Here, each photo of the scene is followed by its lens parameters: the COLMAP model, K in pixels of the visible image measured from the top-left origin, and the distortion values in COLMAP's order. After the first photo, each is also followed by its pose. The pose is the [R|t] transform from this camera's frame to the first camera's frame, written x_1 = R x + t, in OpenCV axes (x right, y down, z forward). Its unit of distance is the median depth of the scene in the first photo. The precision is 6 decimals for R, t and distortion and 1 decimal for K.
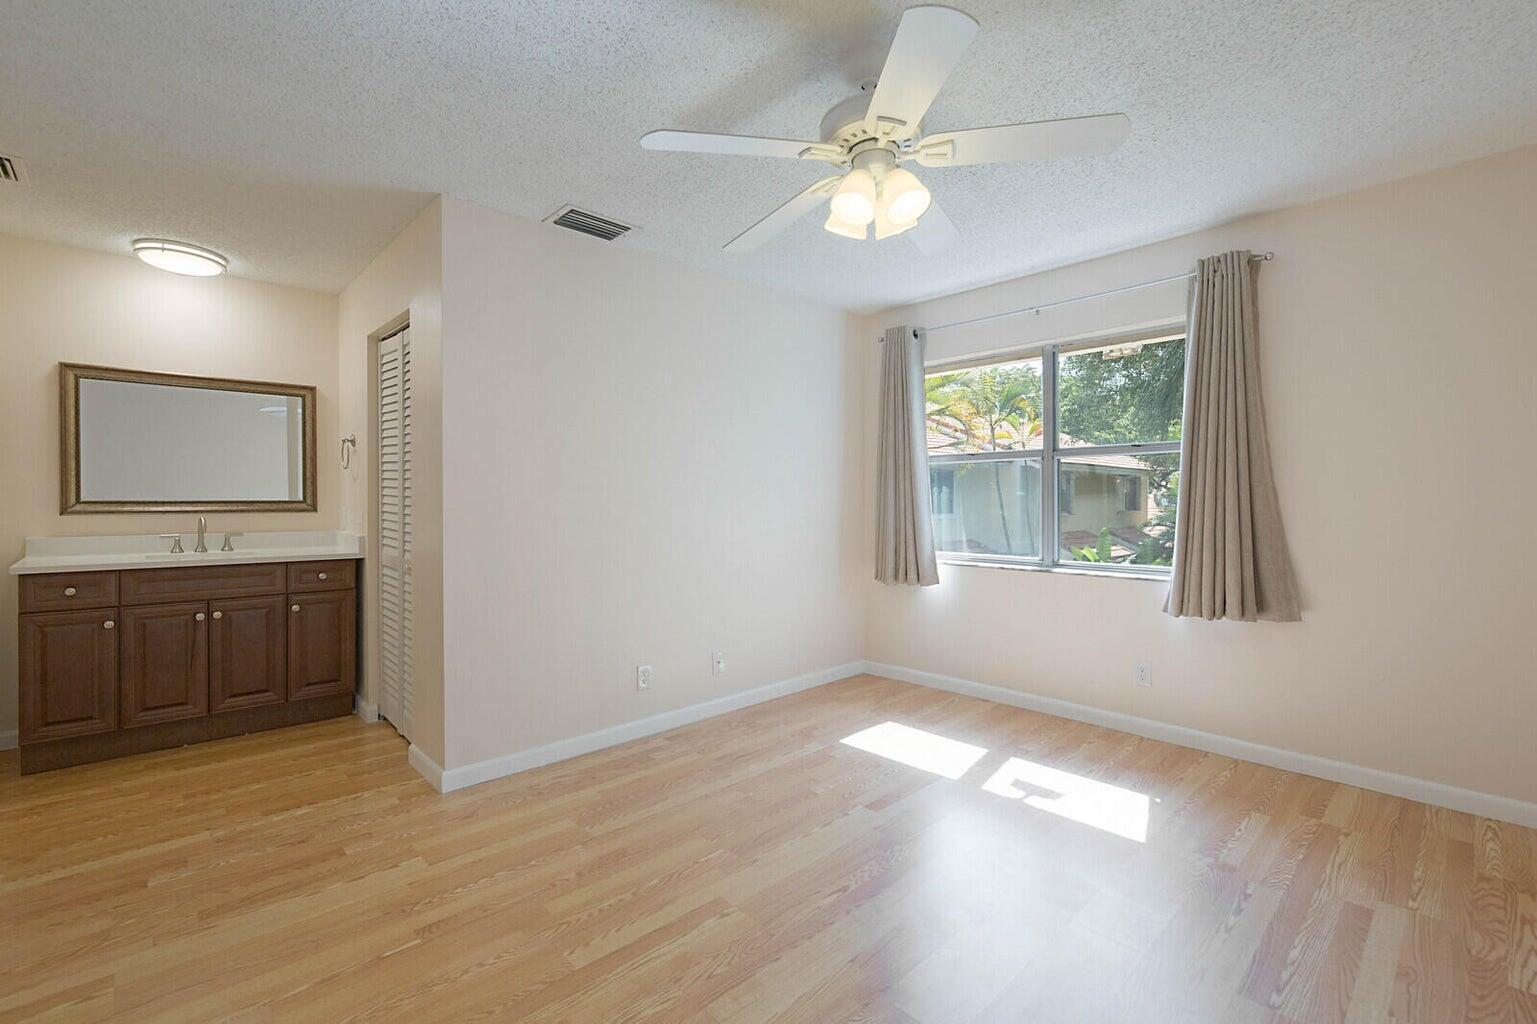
lens RADIAL K [[687.5, 0, 783.2], [0, 687.5, 508.7], [0, 0, 1]] dist [0.004555, -0.001026]
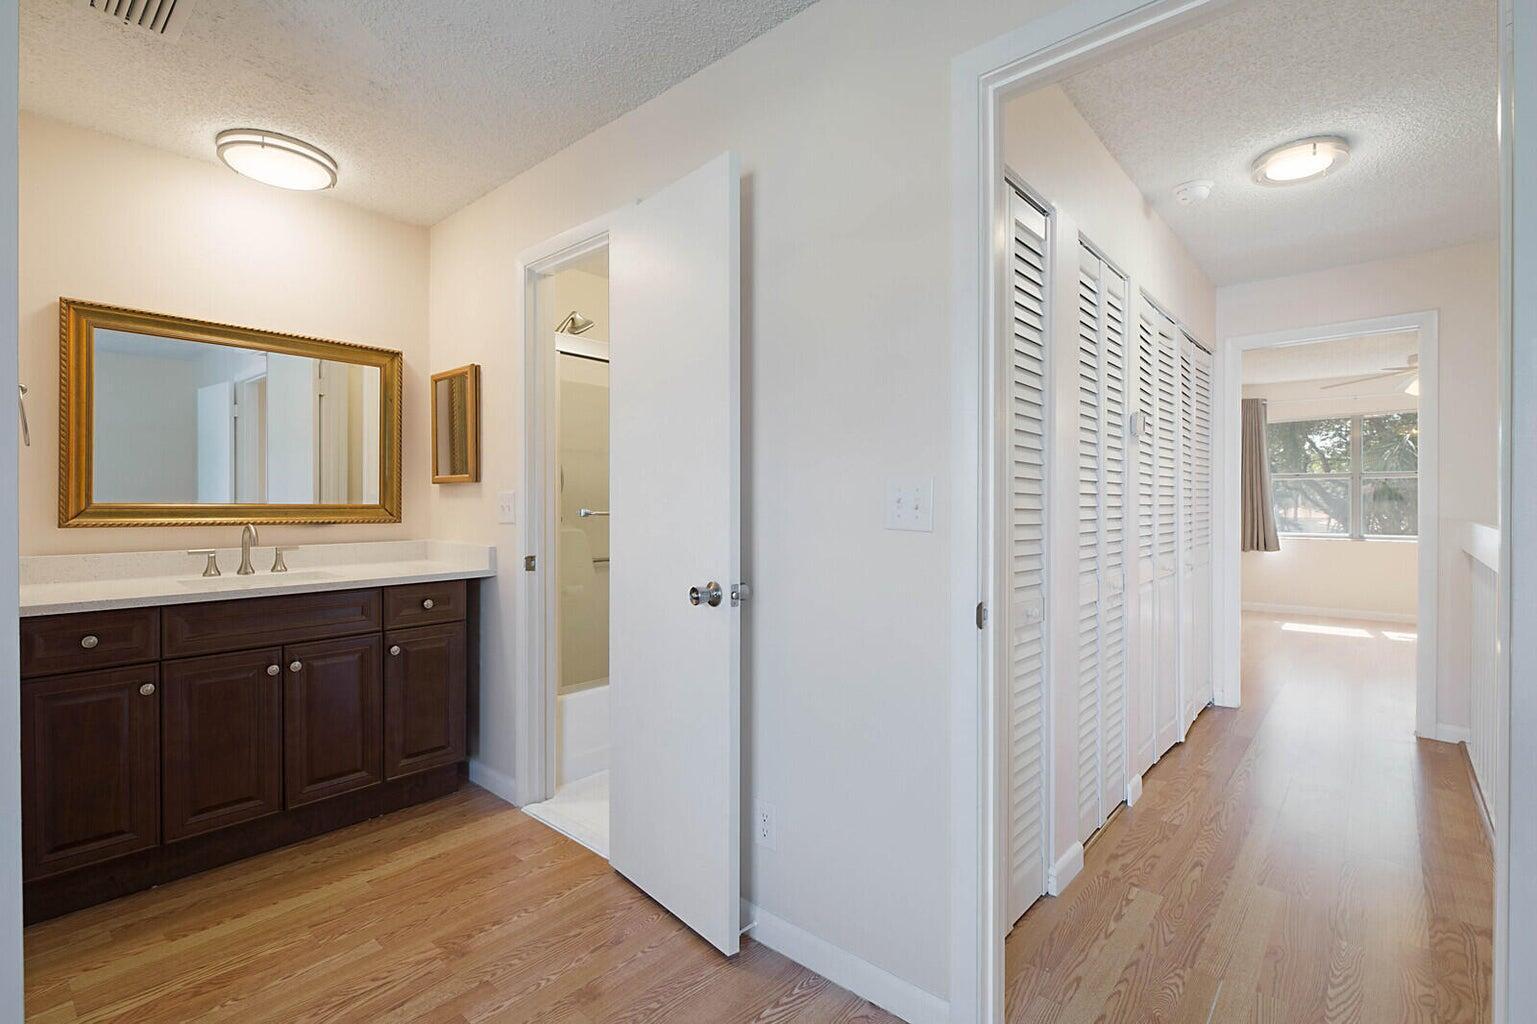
lens RADIAL K [[717.5, 0, 780.8], [0, 717.5, 498.0], [0, 0, 1]] dist [0.008905, -0.001024]
pose [[0.999052, -0.009213, 0.042552, -0.357627], [0.009781, 0.999866, -0.013150, -0.000282], [-0.042425, 0.013554, 0.999008, 0.250678]]
